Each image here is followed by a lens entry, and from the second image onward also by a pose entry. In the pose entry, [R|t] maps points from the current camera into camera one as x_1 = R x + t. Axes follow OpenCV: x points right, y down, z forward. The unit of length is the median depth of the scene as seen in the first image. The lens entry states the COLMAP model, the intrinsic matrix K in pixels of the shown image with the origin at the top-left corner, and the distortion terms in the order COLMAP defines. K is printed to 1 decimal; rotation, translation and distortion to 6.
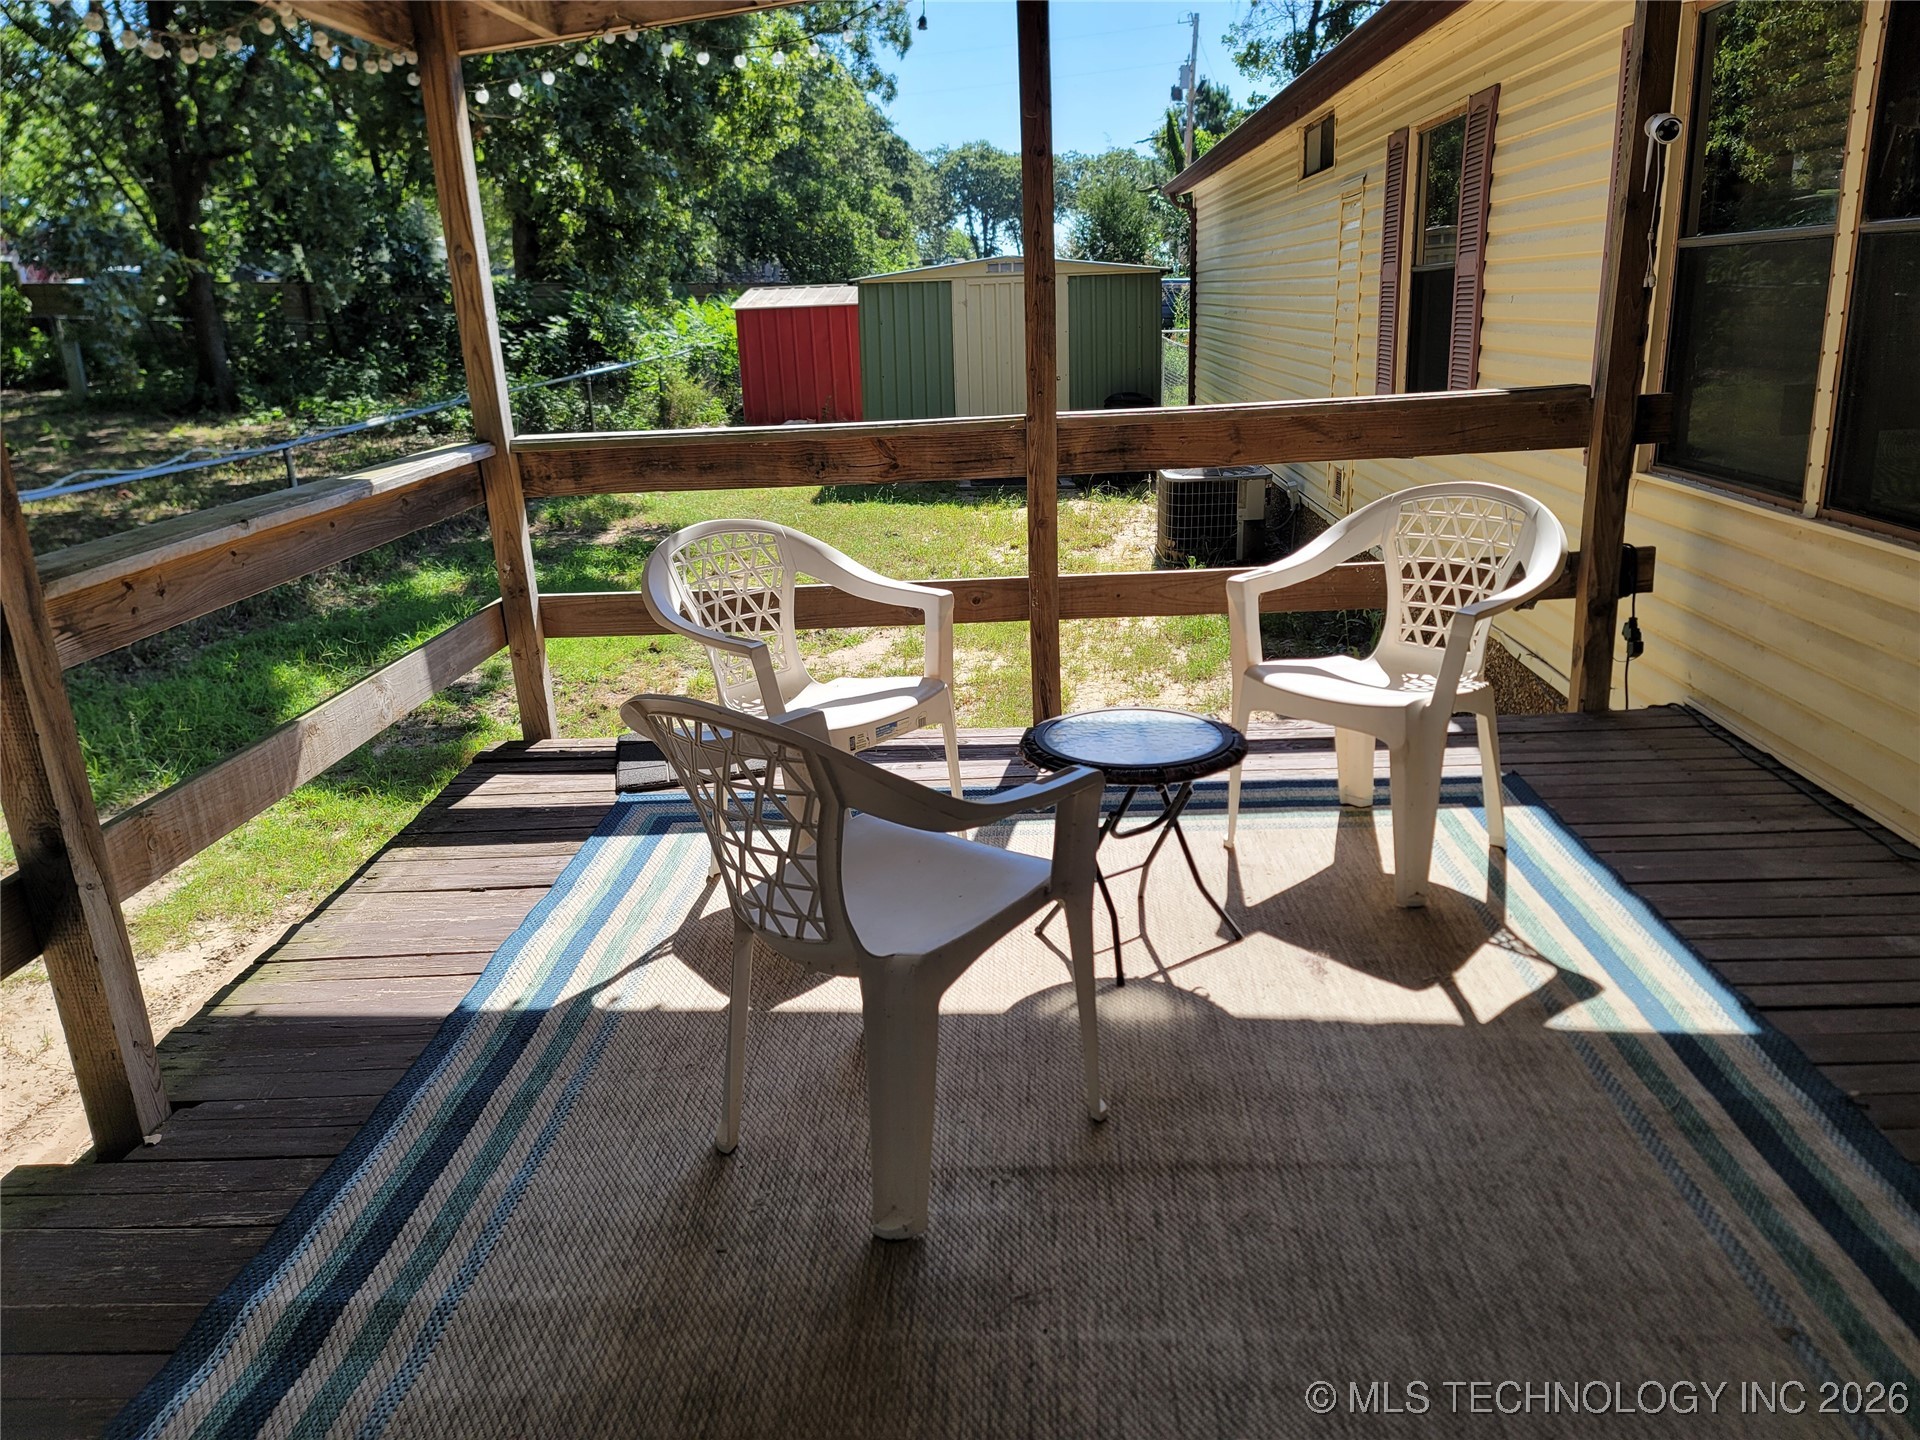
lens RADIAL K [[1397.2, 0, 934.0], [0, 1397.2, 739.3], [0, 0, 1]] dist [0.061954, -0.039196]
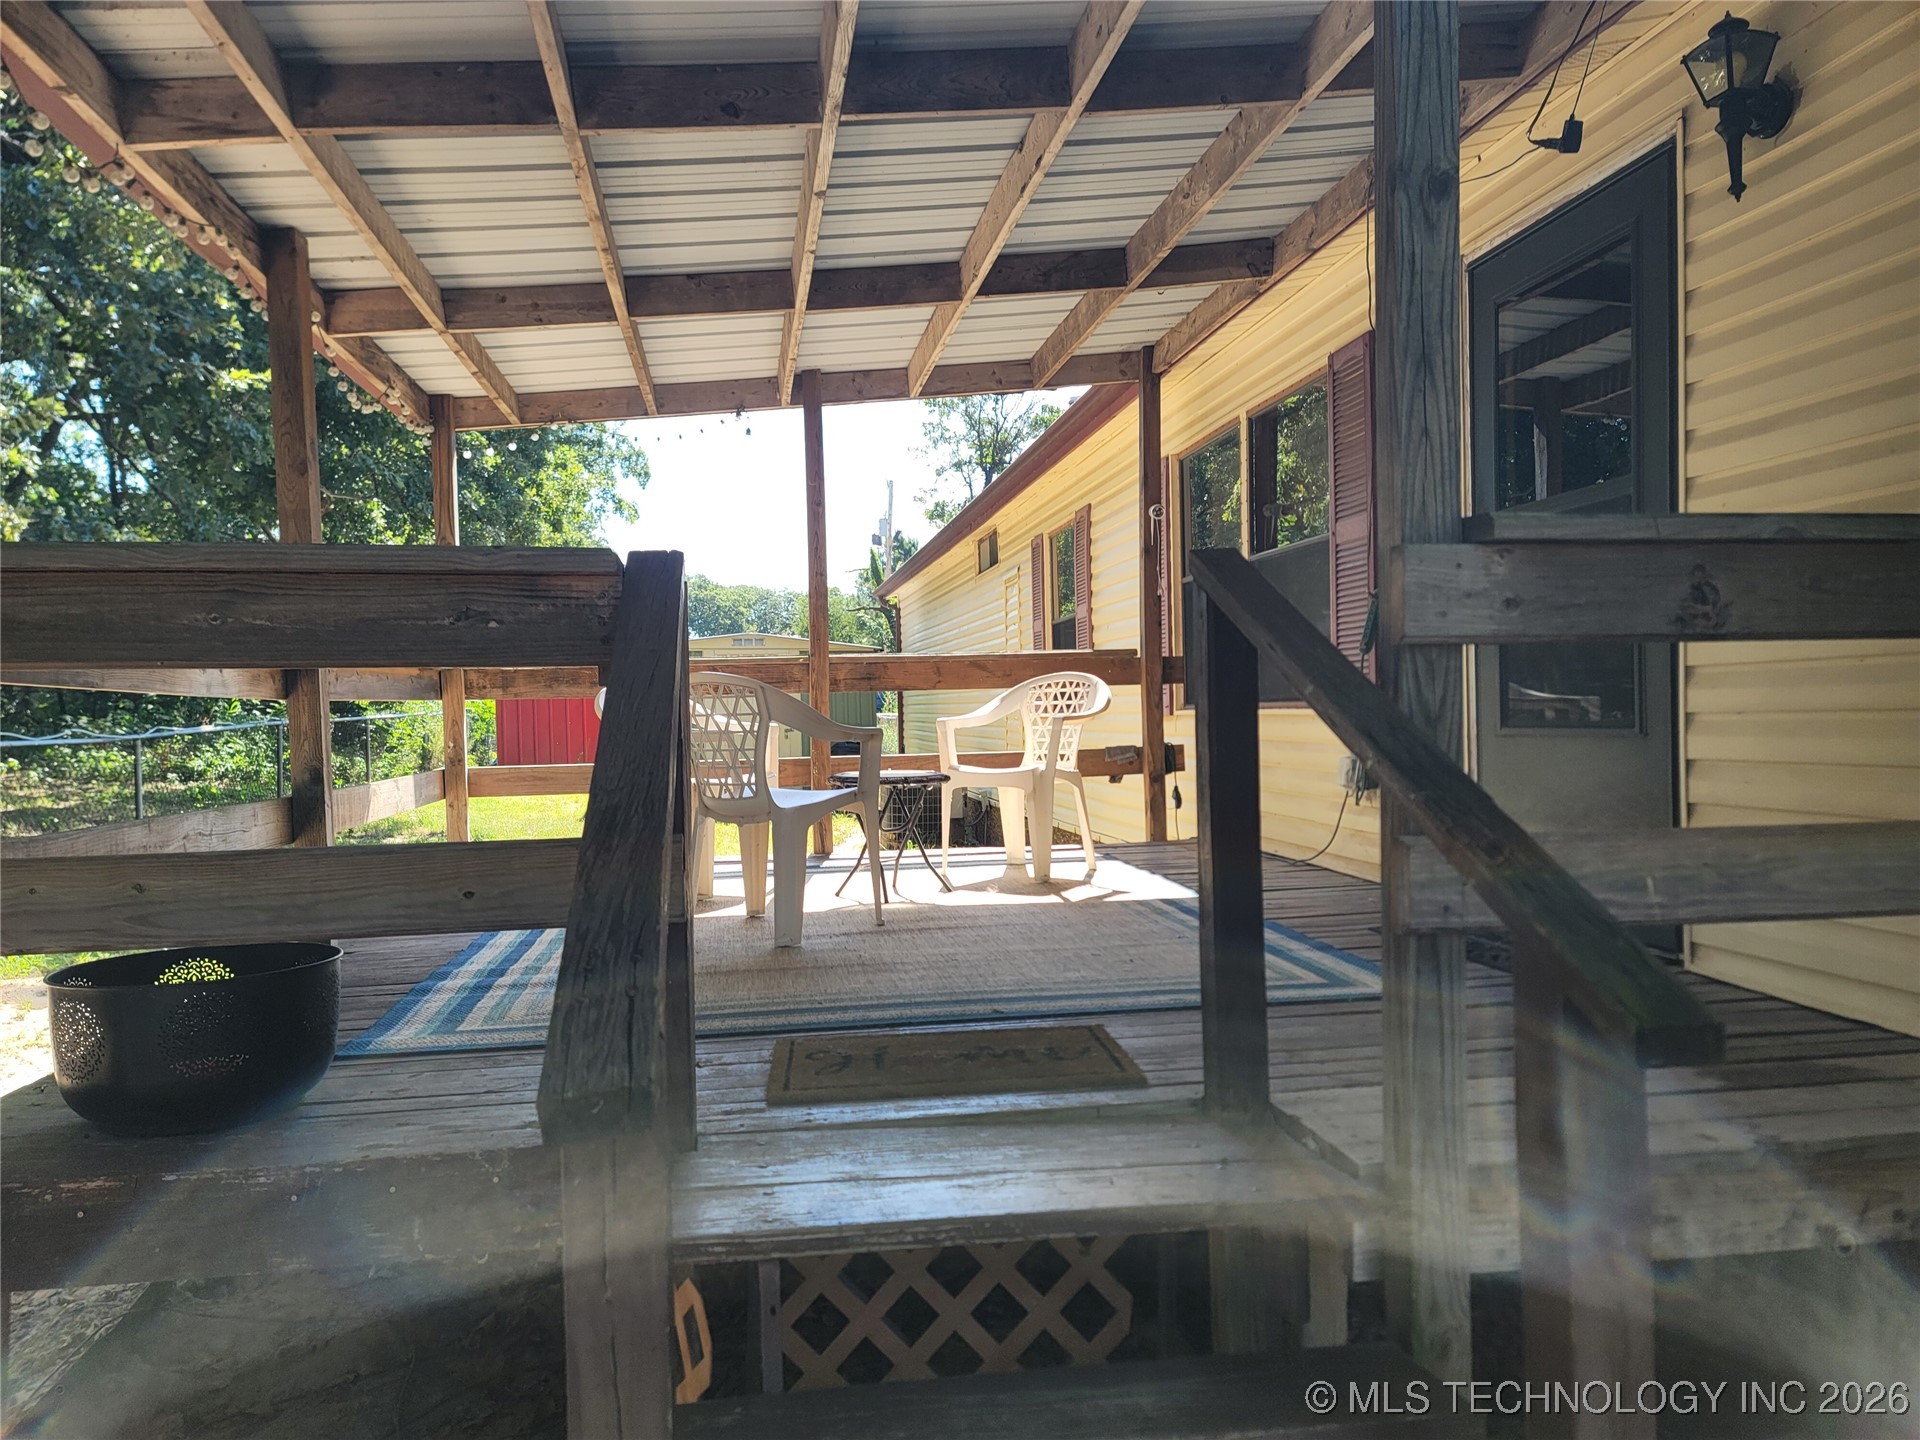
lens RADIAL K [[1408.2, 0, 960.0], [0, 1408.2, 720.0], [0, 0, 1]] dist [0.067725, -0.002252]
pose [[0.975673, 0.023531, 0.217963, -0.030568], [0.042946, 0.954444, -0.295282, 0.085610], [-0.214982, 0.297460, 0.930215, -0.135564]]
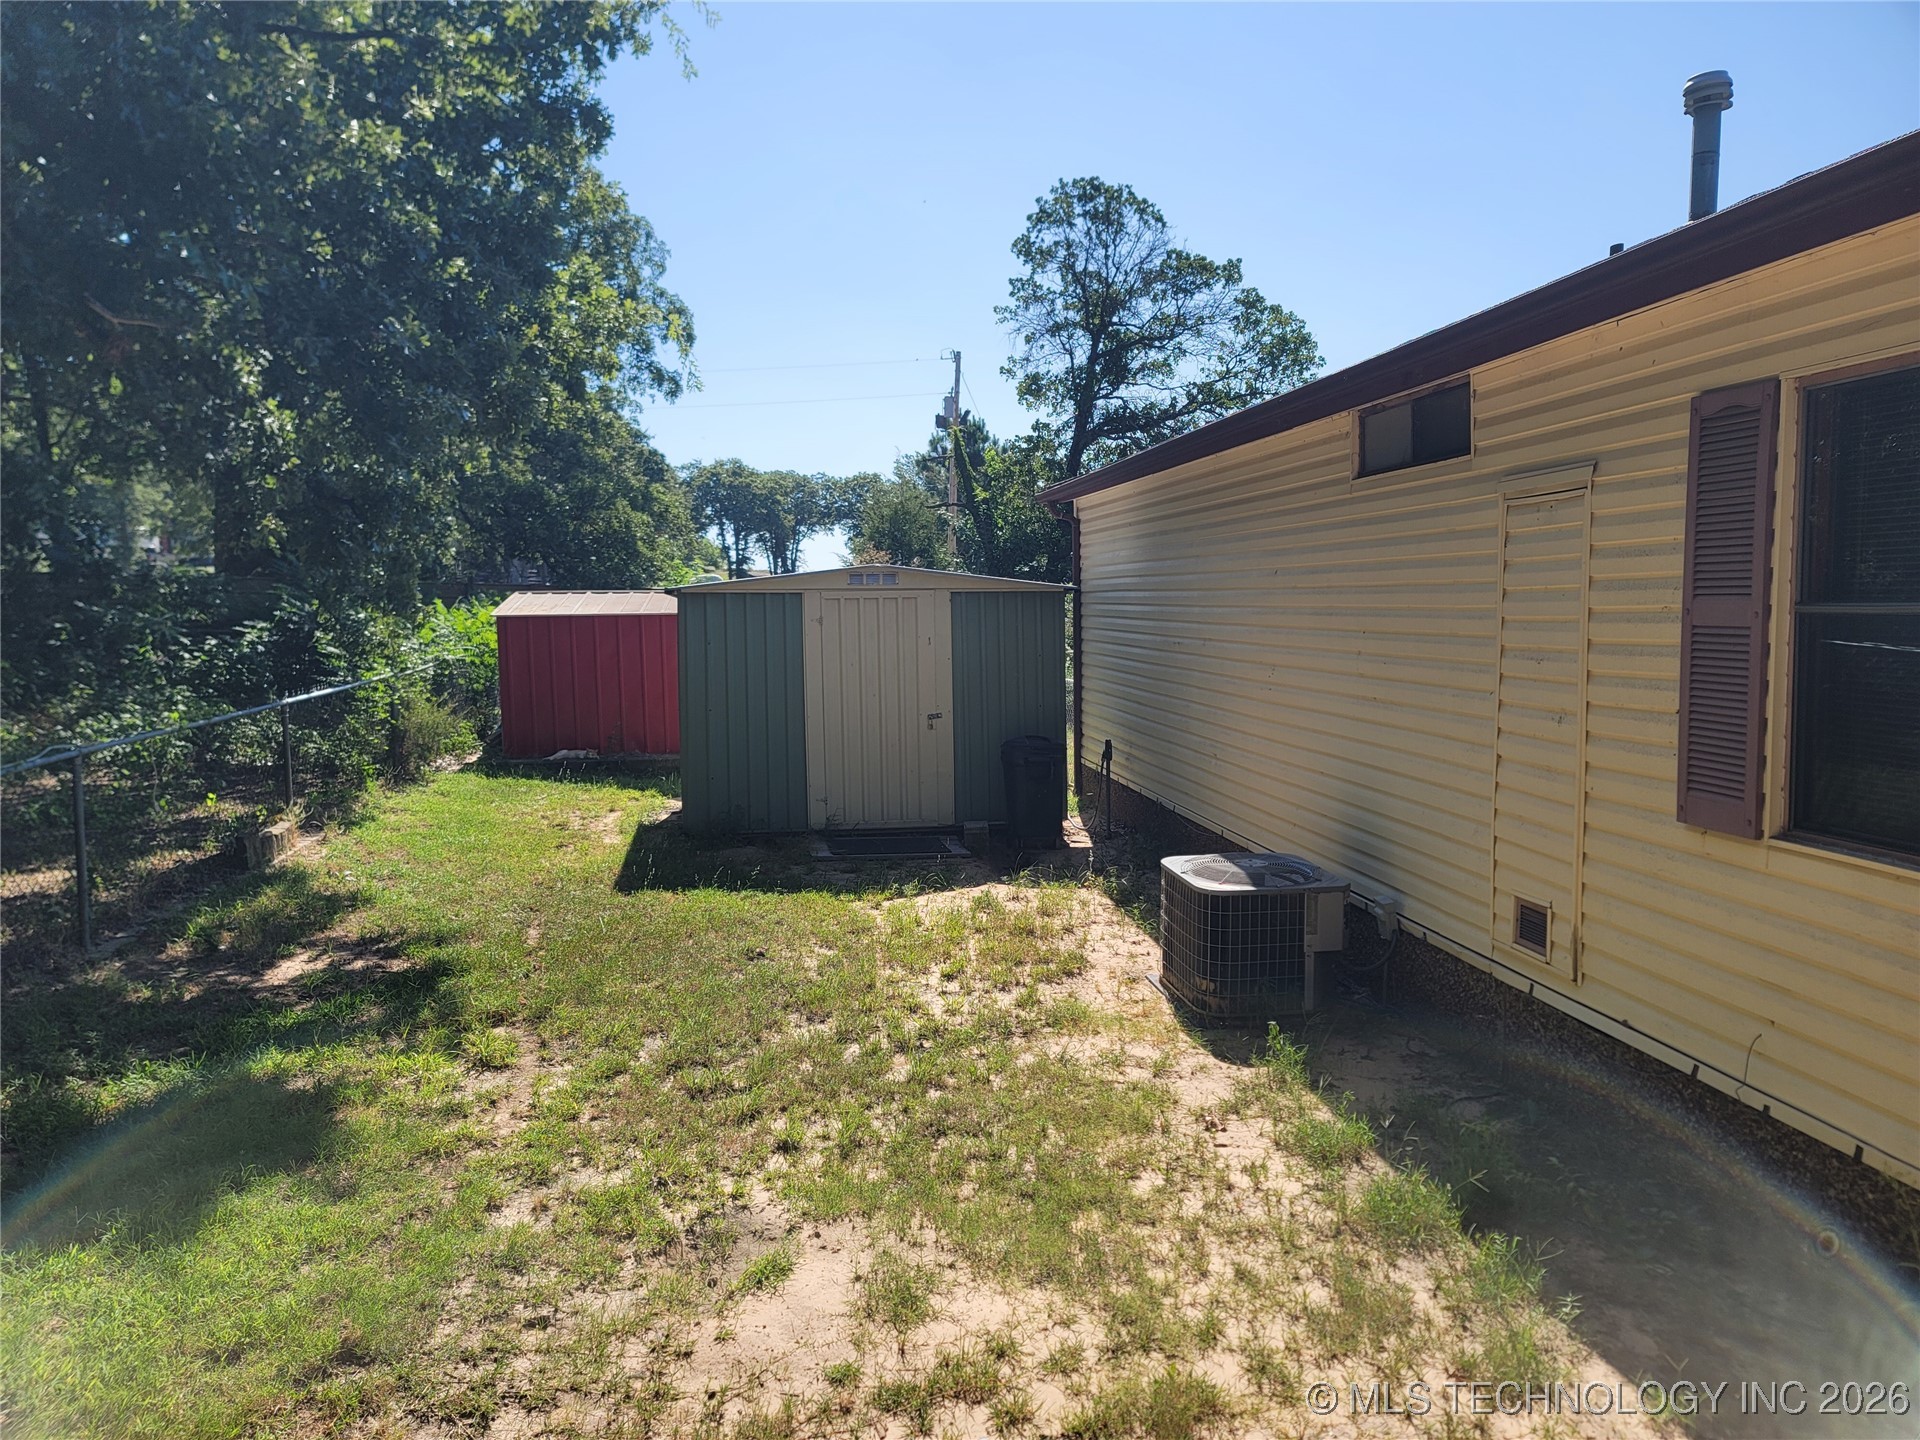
lens RADIAL K [[1397.2, 0, 934.0], [0, 1397.2, 739.3], [0, 0, 1]] dist [0.061954, -0.039196]
pose [[0.982971, 0.010732, 0.183449, -0.051504], [0.027601, 0.978345, -0.205132, -0.079901], [-0.181678, 0.206702, 0.961388, 0.241317]]
